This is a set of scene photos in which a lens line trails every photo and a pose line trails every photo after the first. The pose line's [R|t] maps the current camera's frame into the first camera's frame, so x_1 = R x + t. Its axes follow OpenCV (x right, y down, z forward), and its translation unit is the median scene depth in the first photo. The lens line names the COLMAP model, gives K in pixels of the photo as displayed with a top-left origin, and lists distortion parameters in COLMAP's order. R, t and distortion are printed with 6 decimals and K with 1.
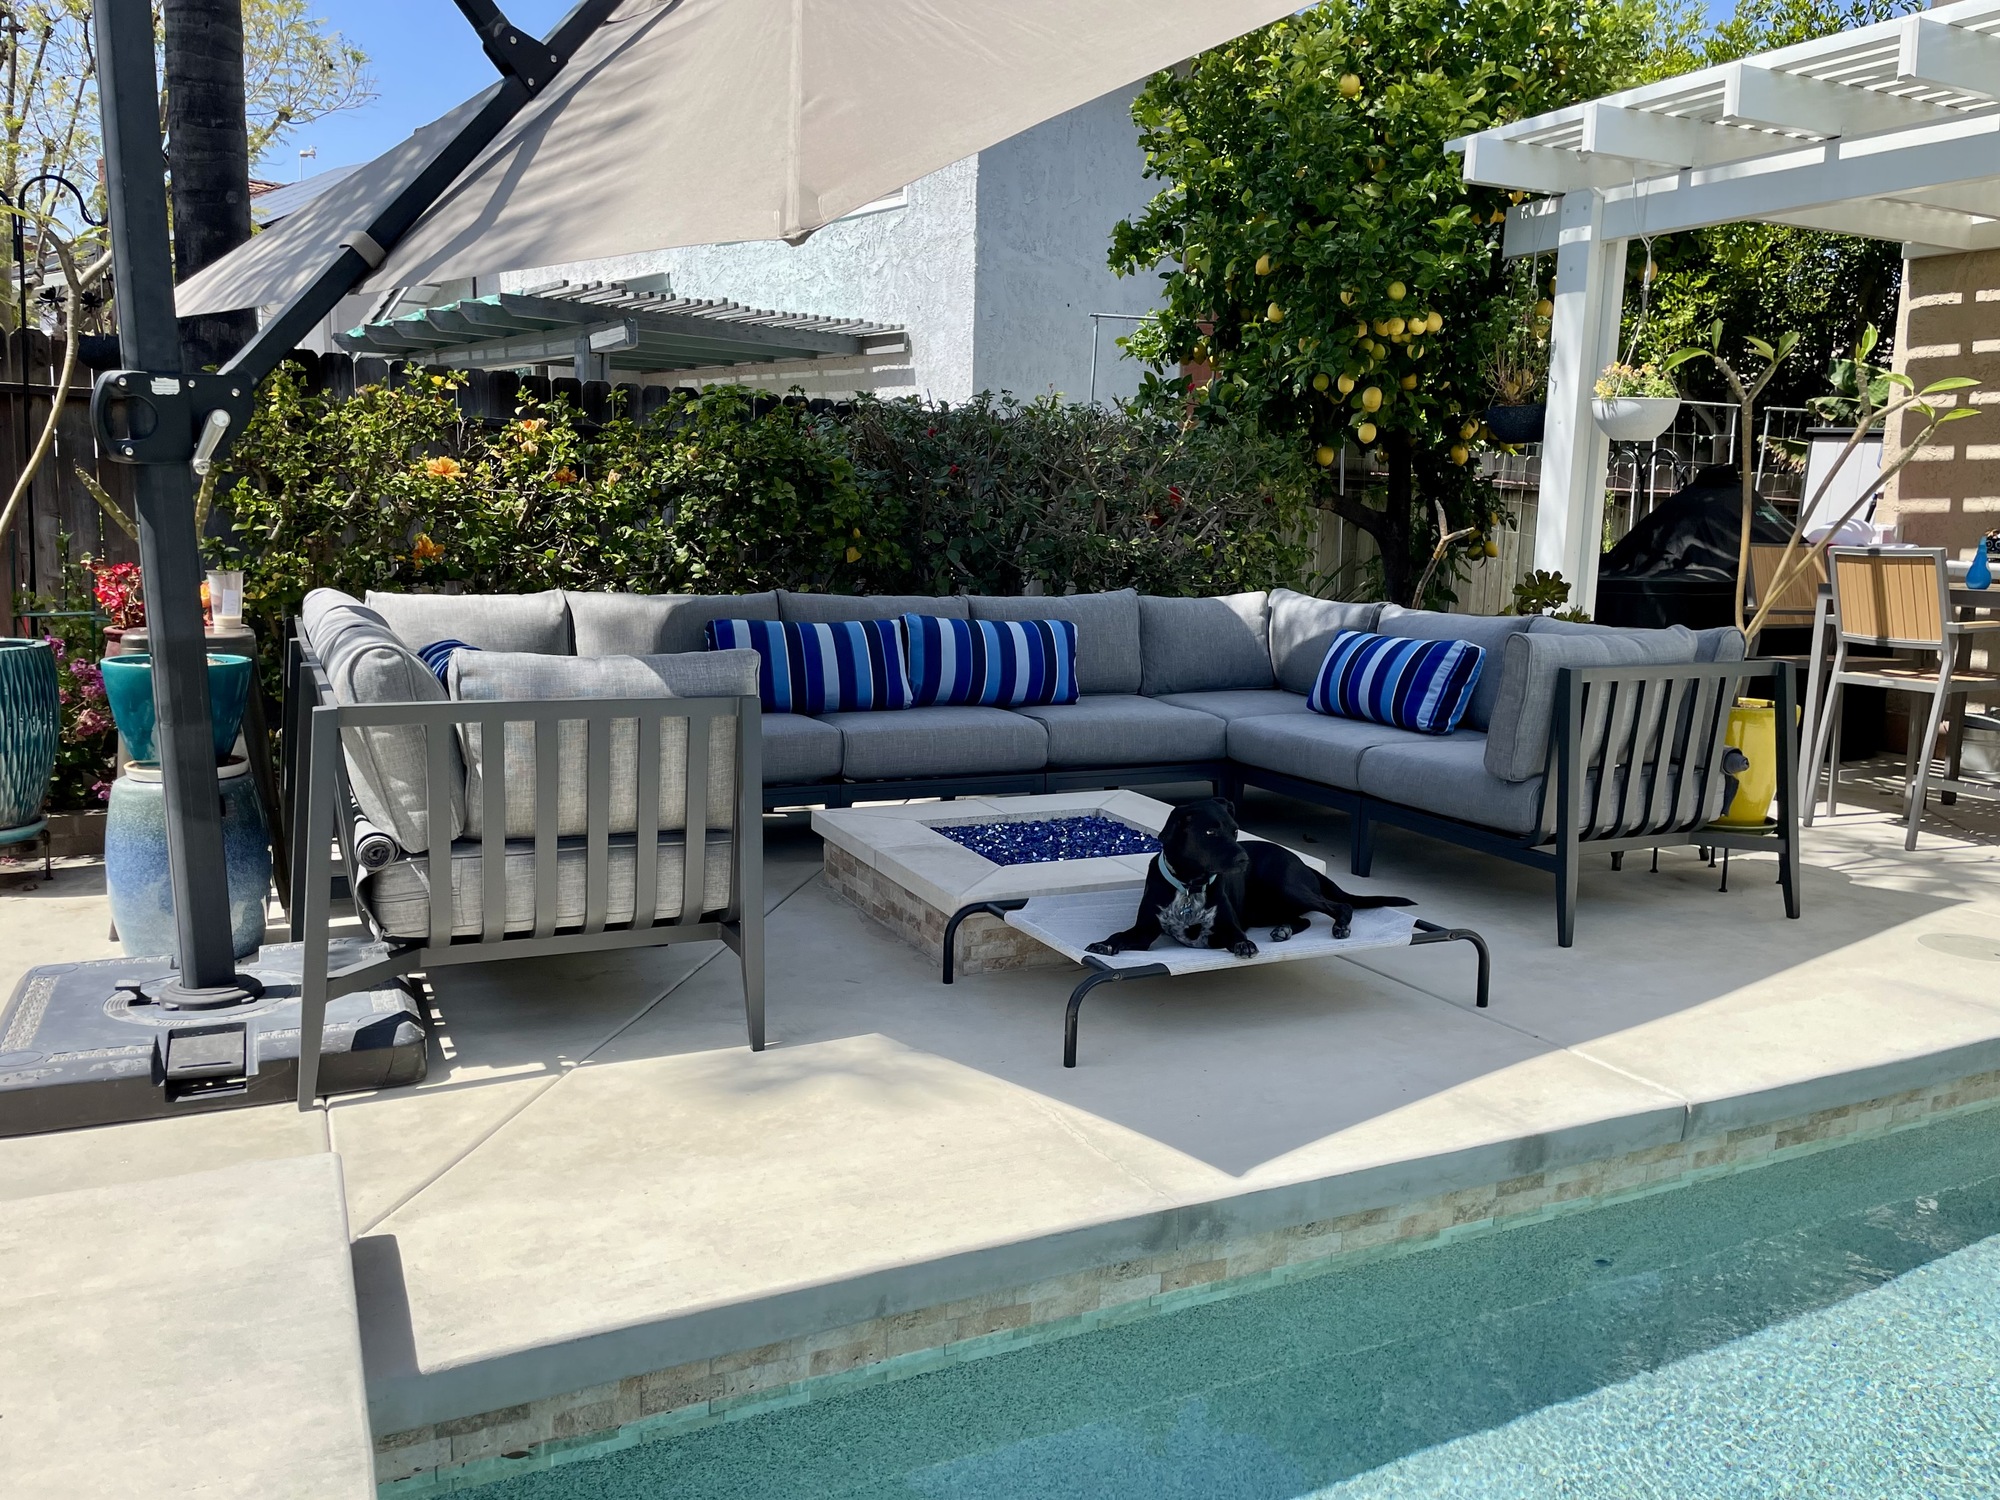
lens RADIAL K [[1522.1, 0, 1005.7], [0, 1522.1, 758.7], [0, 0, 1]] dist [0.071802, -0.096010]
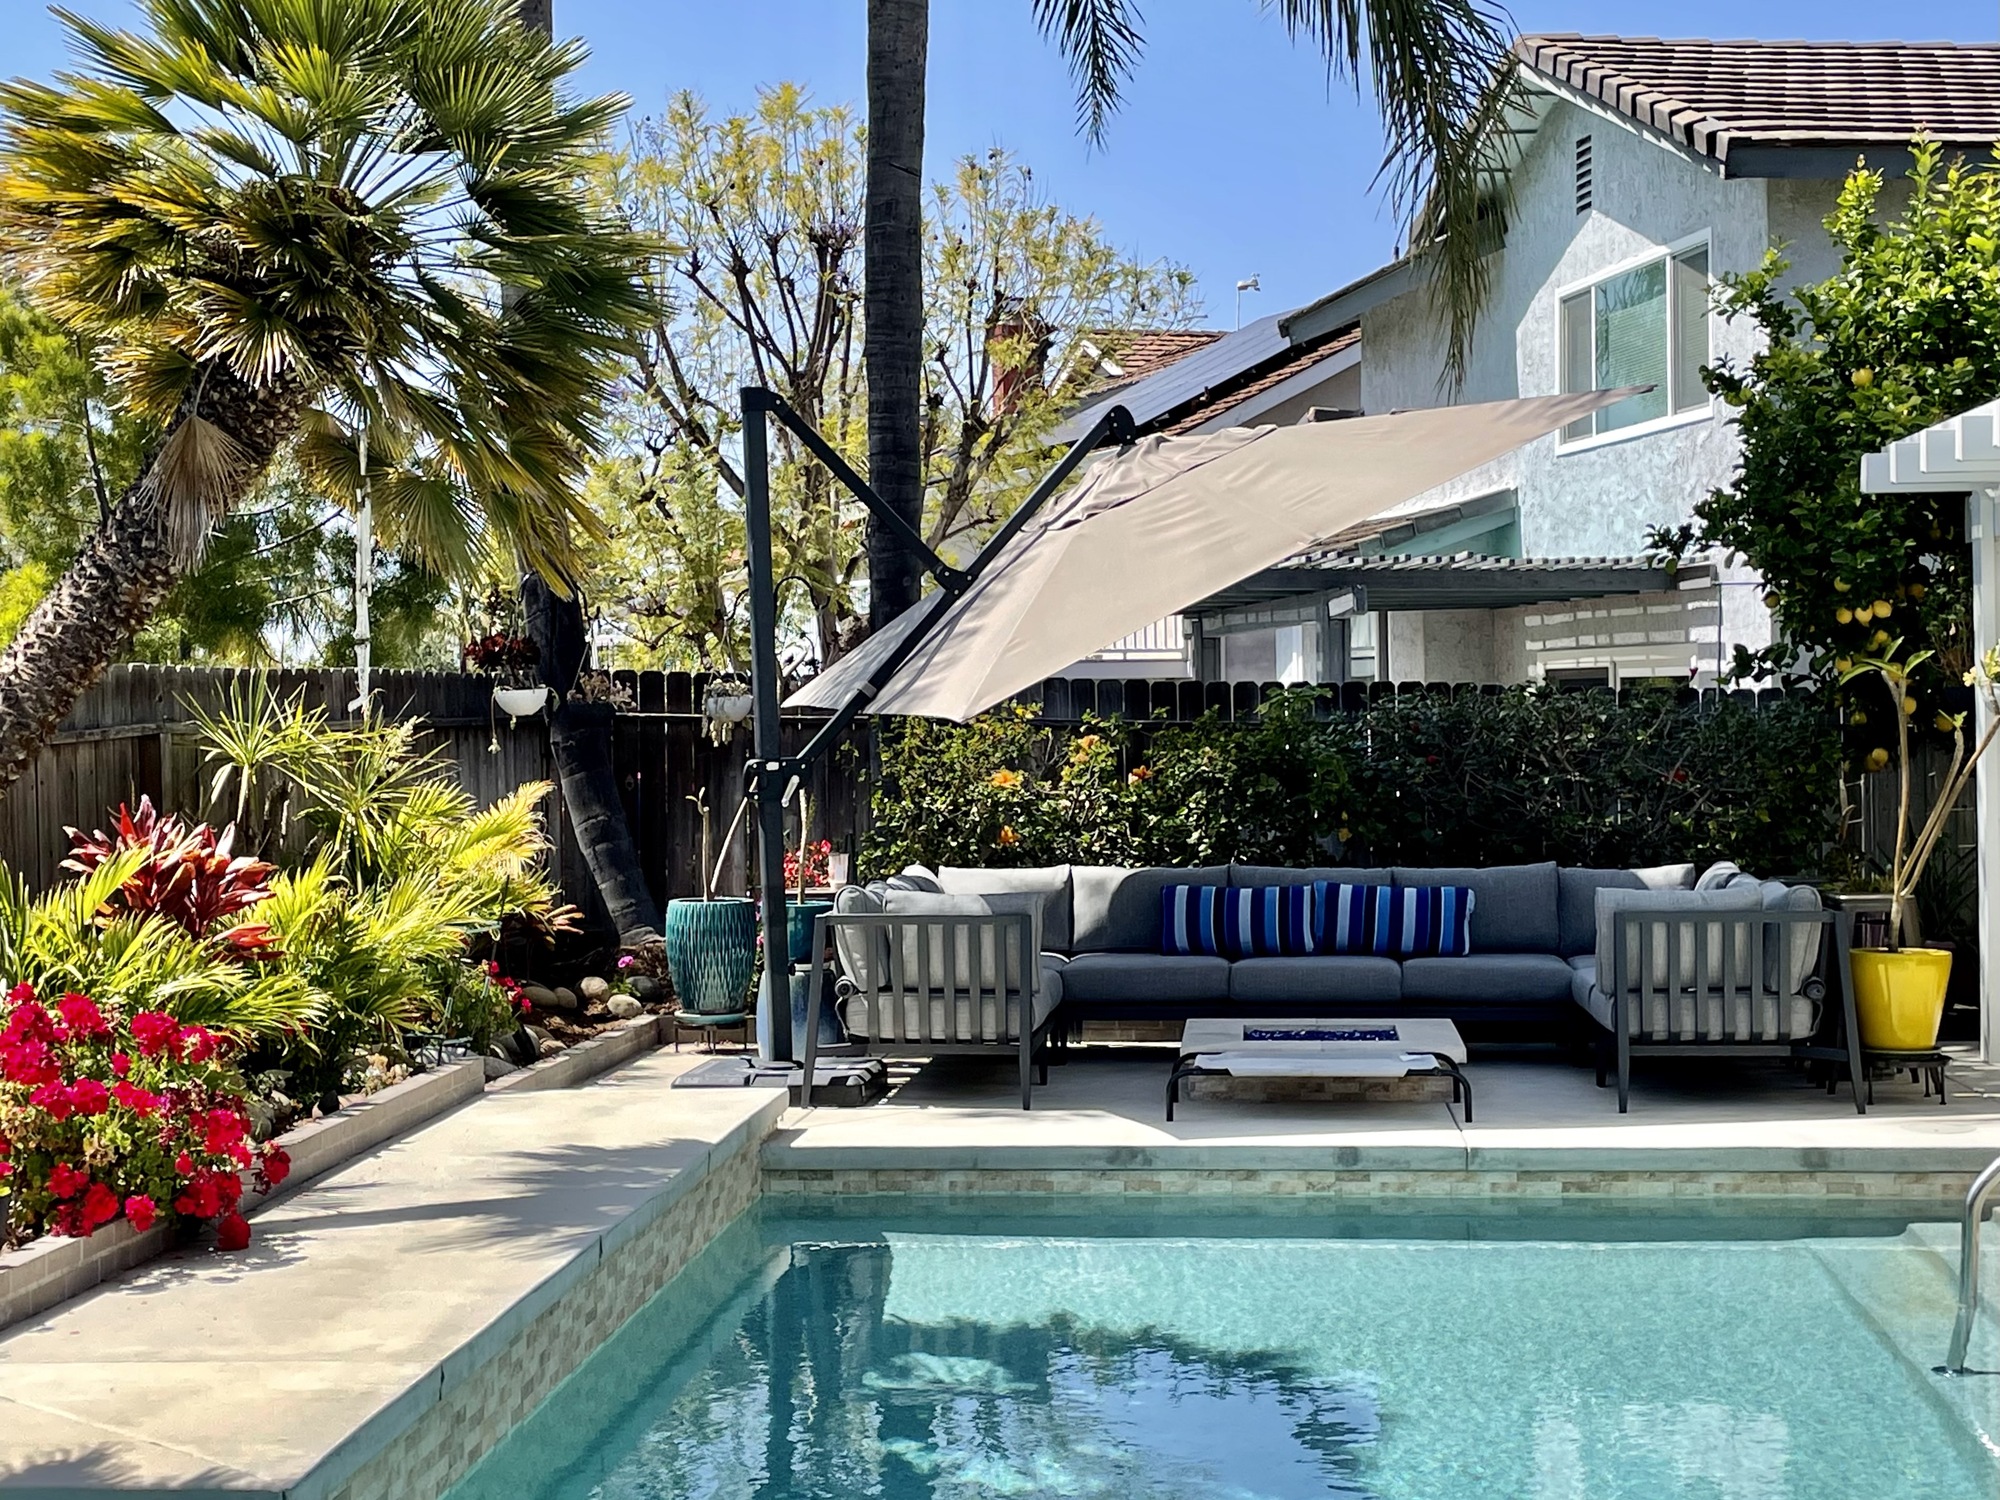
lens RADIAL K [[3039.2, 0, 1067.7], [0, 3039.2, 747.8], [0, 0, 1]] dist [0.012929, -0.011544]
pose [[0.867198, -0.029331, -0.497099, 0.919454], [-0.050228, 0.988020, -0.145923, 0.157959], [0.495424, 0.151512, 0.855336, -1.157792]]
